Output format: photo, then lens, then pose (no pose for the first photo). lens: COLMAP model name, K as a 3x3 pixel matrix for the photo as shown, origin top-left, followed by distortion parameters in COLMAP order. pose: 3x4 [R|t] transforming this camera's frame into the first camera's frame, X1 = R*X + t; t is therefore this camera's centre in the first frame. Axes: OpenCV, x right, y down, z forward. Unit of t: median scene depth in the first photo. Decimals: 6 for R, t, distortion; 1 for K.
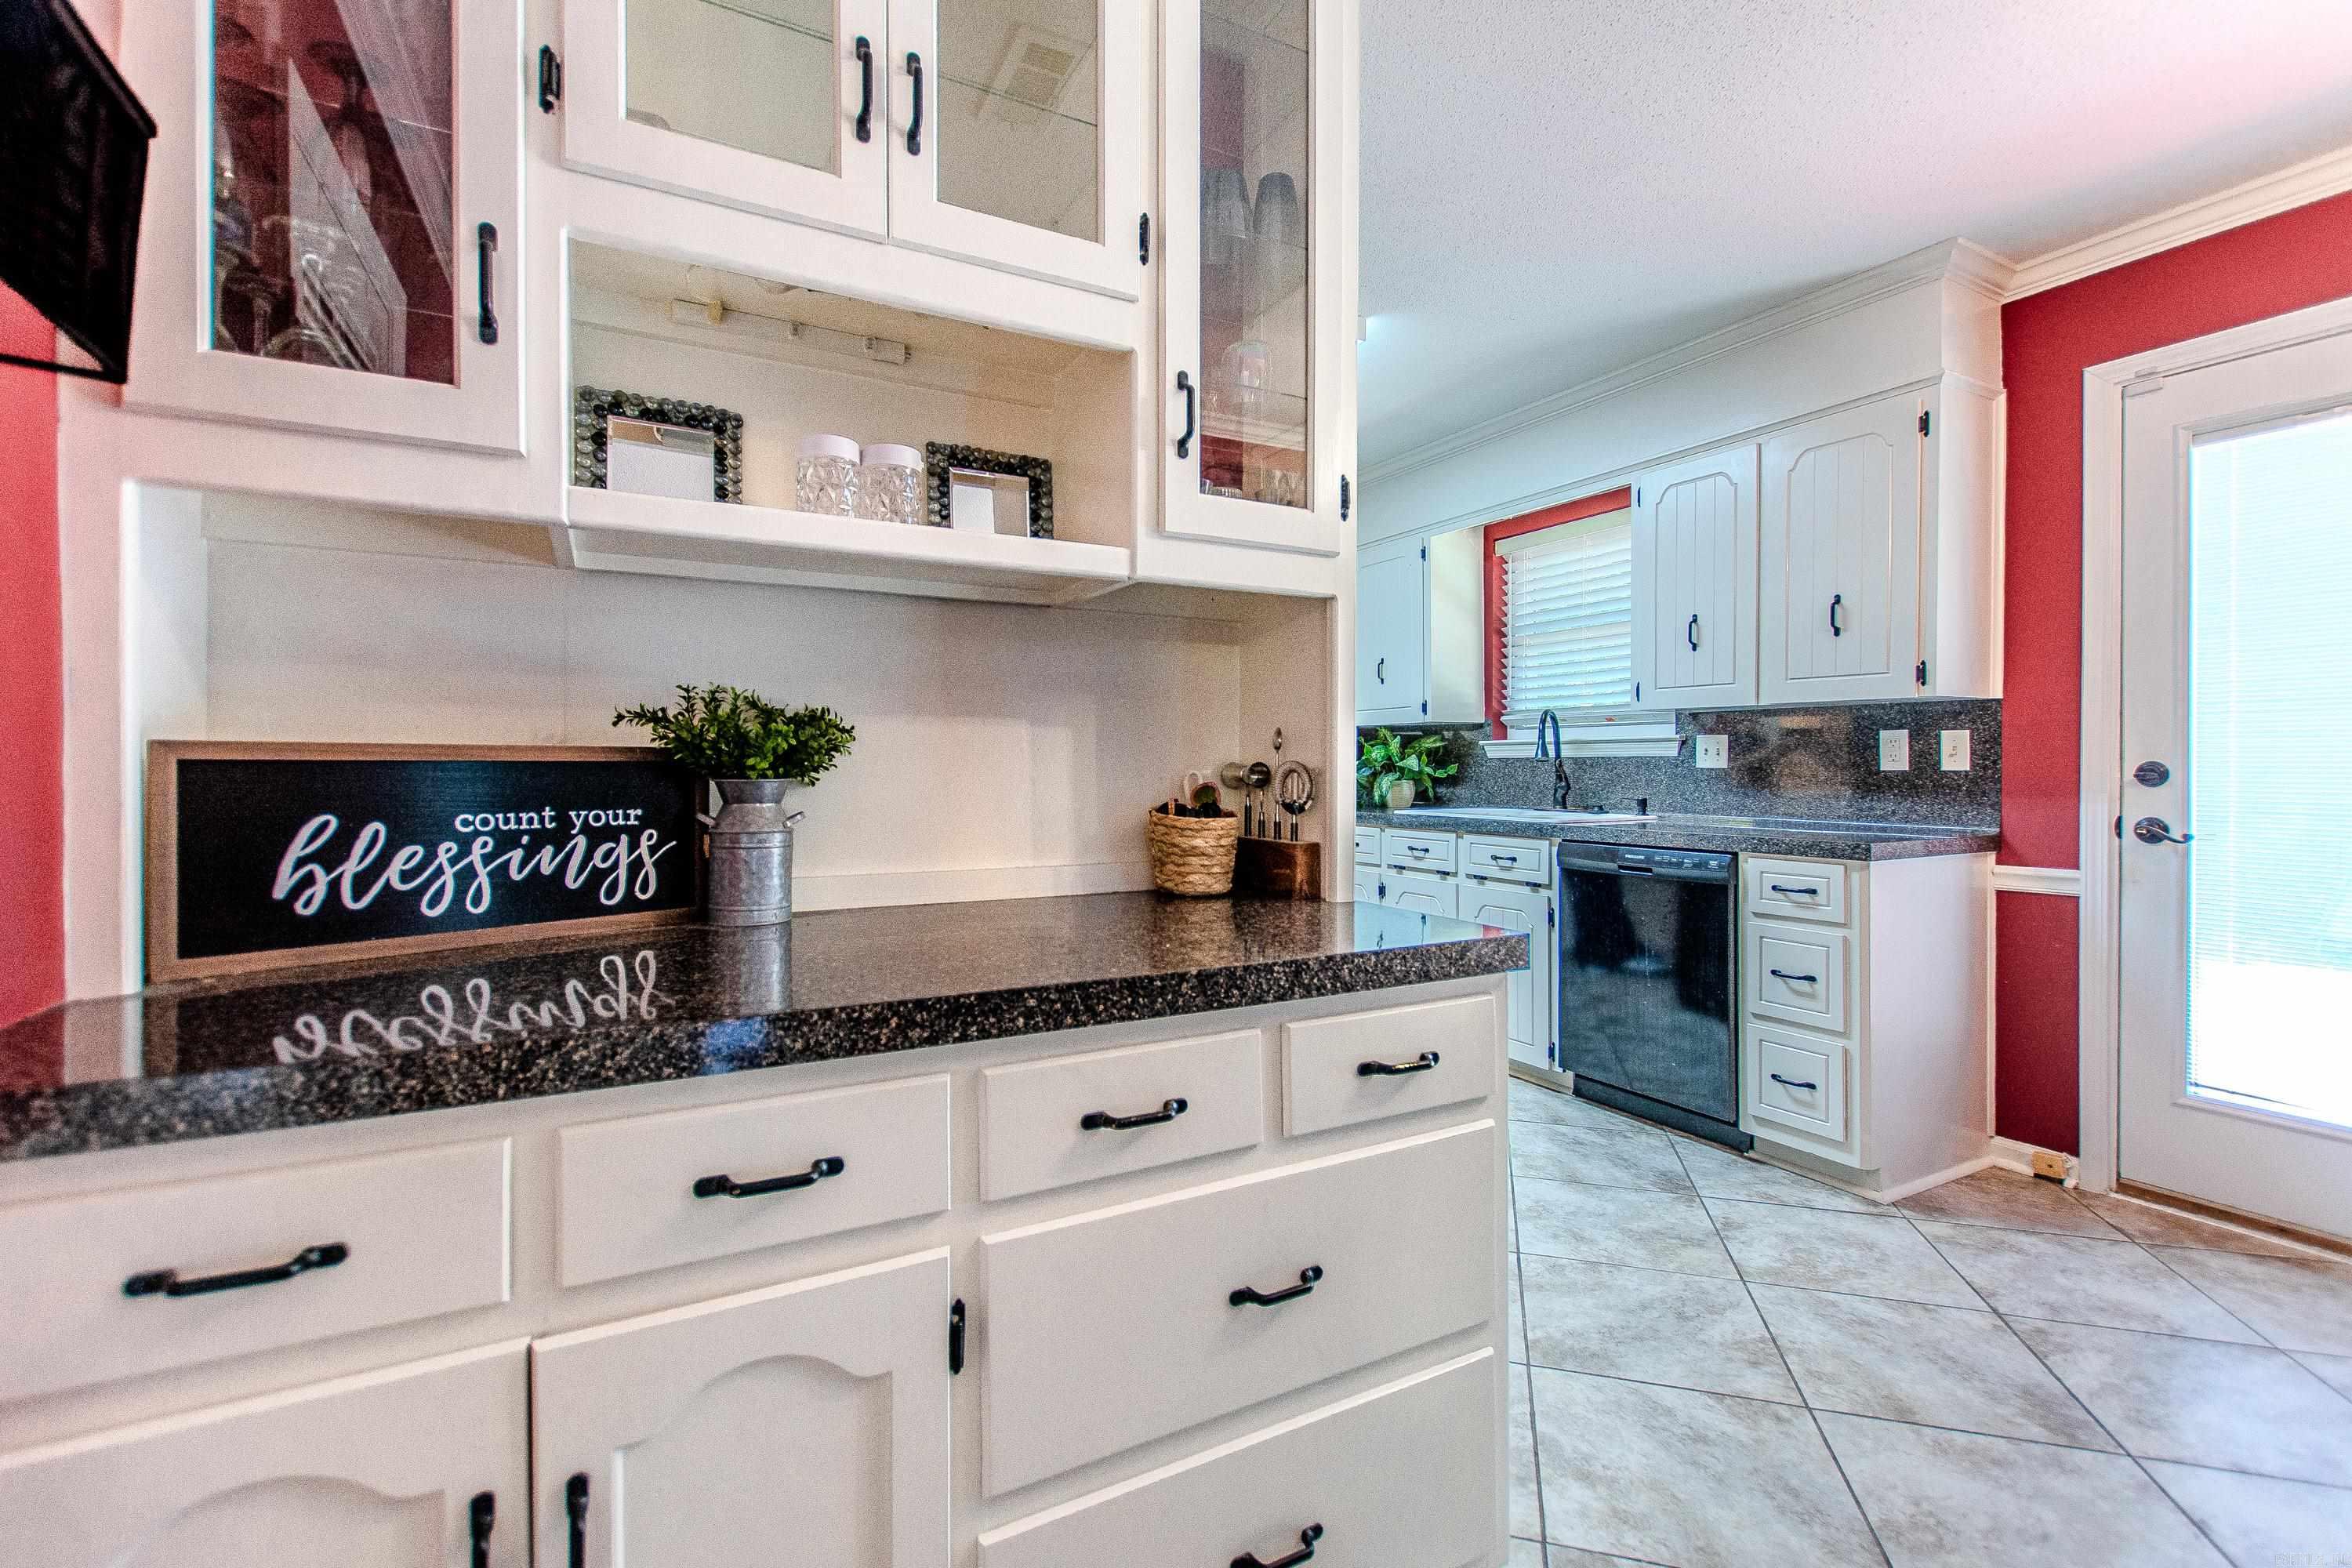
lens RADIAL K [[1031.0, 0, 1177.7], [0, 1031.0, 775.5], [0, 0, 1]] dist [0.009553, -0.007681]
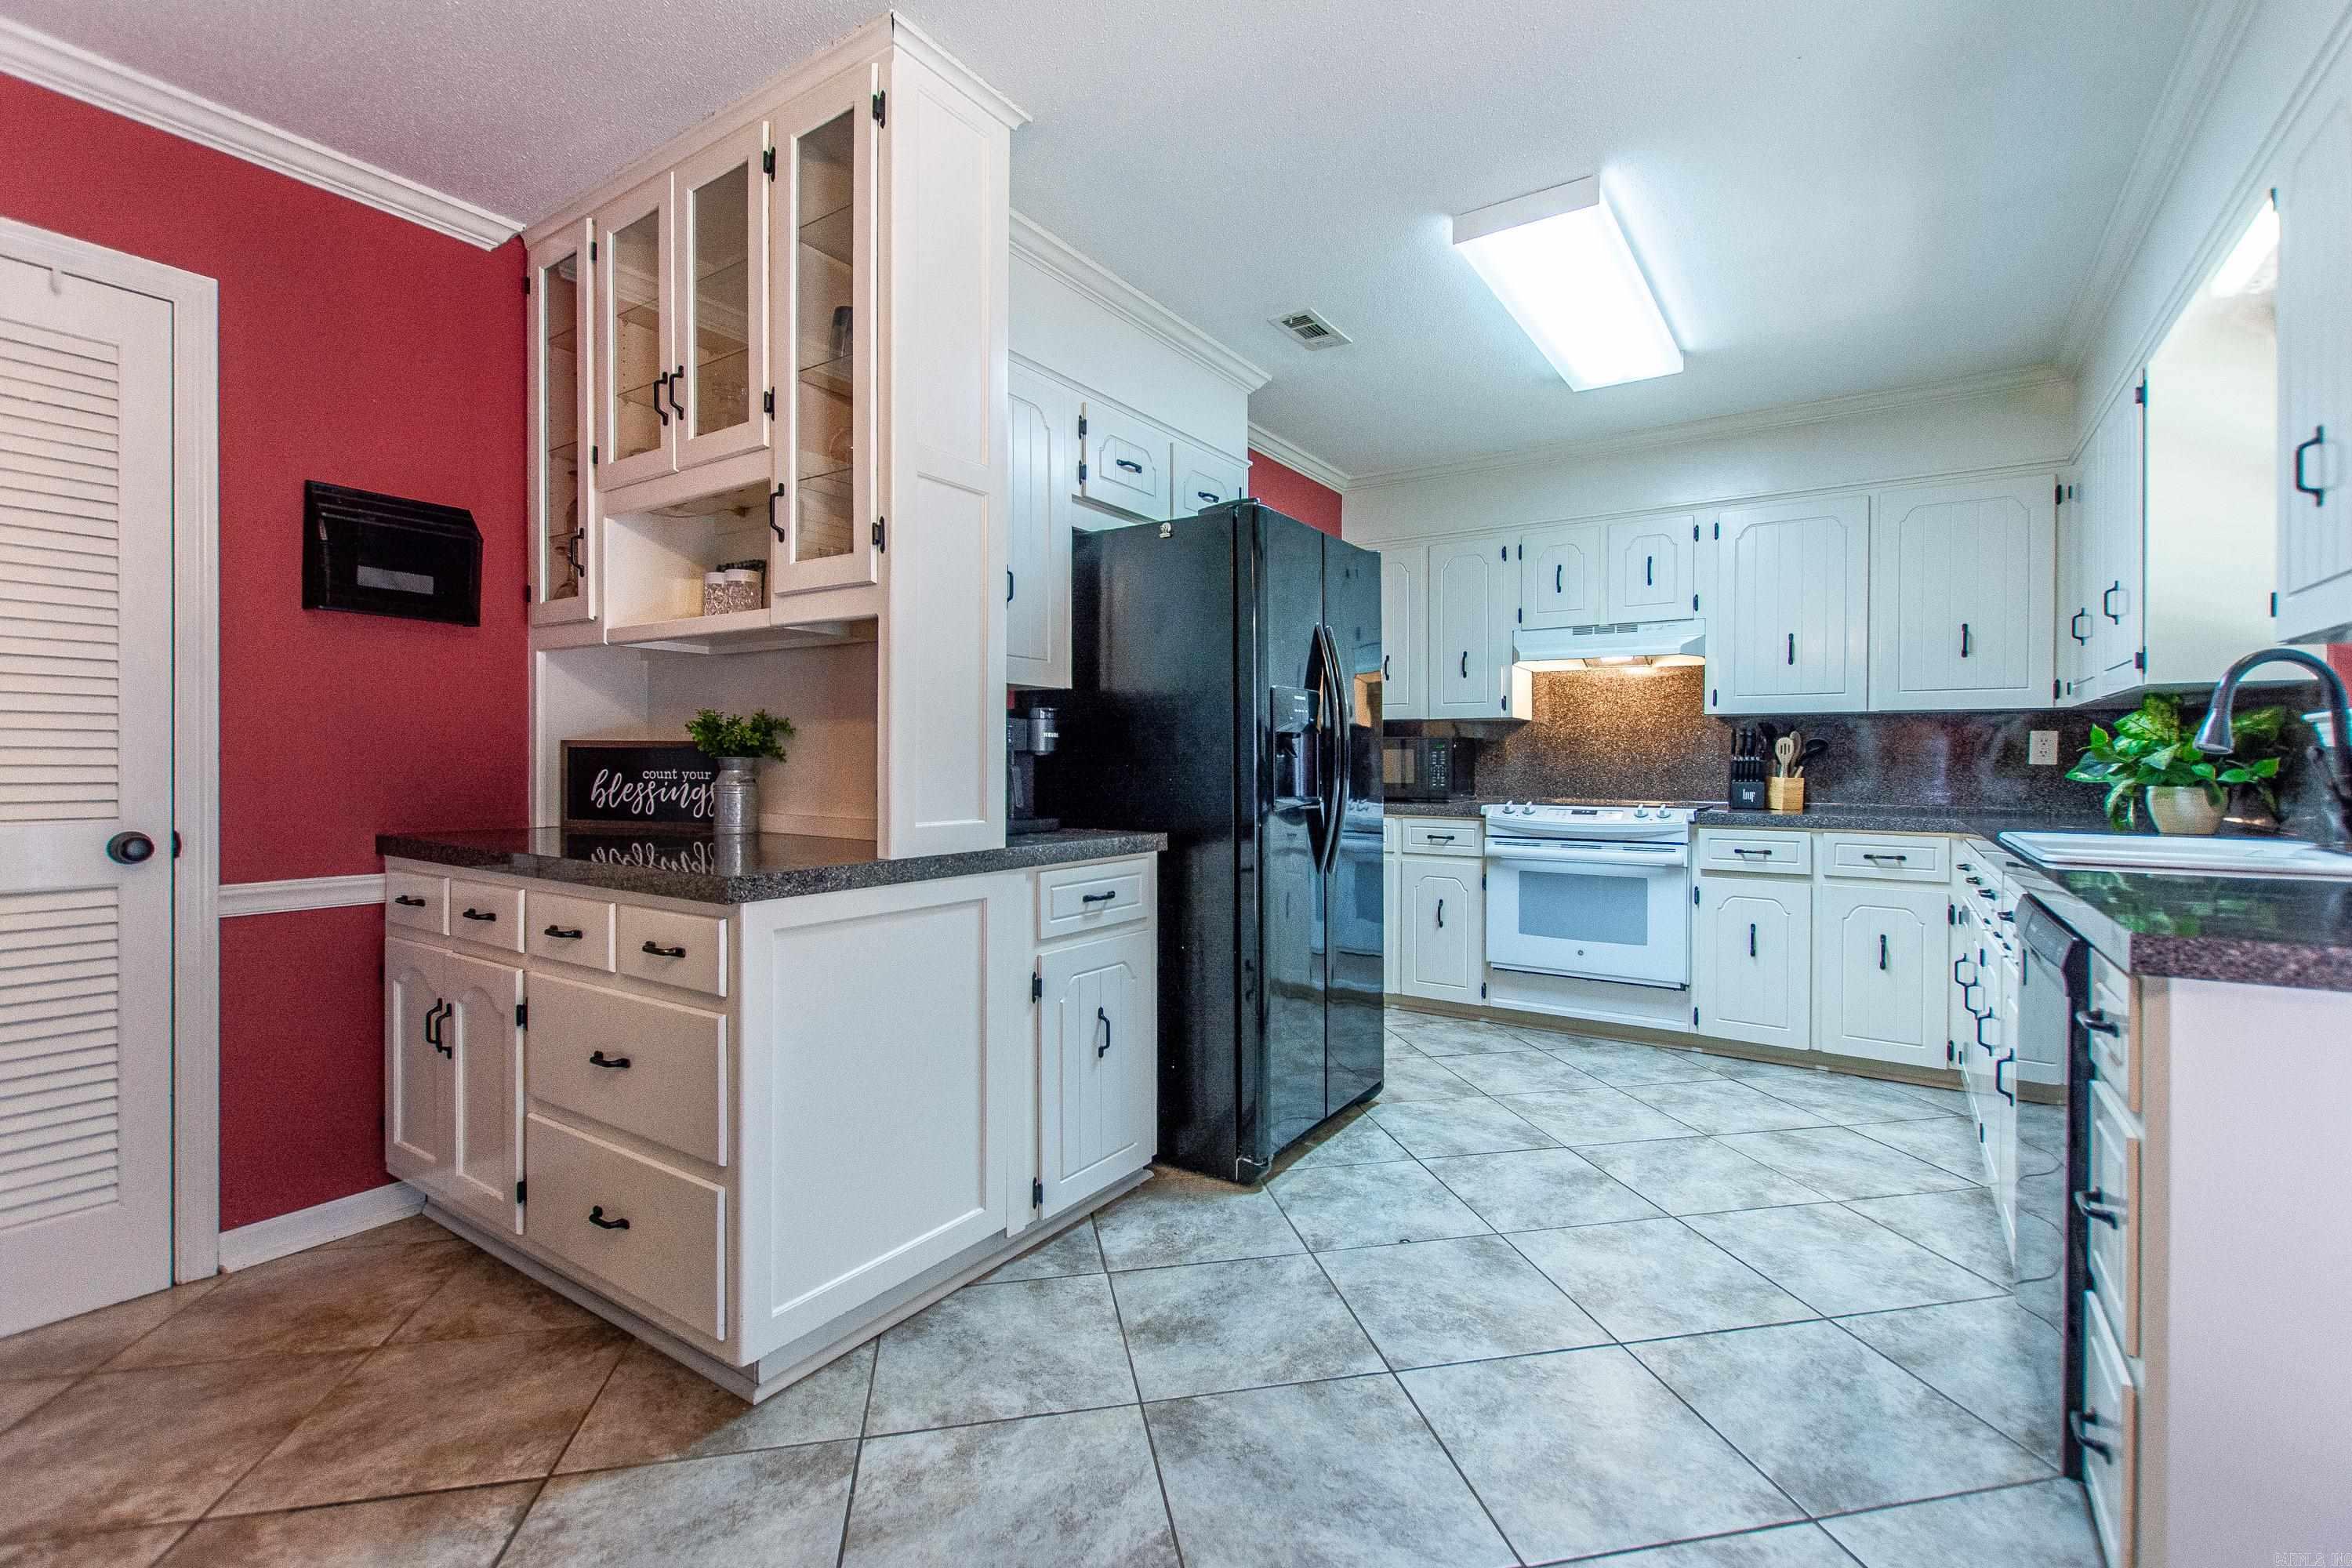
lens RADIAL K [[1031.0, 0, 1183.6], [0, 1031.0, 774.4], [0, 0, 1]] dist [0.009553, -0.007681]
pose [[0.467415, 0.012196, -0.883954, 1.761290], [-0.016523, 0.999851, 0.005057, 0.012595], [0.883884, 0.012242, 0.467547, 0.910413]]
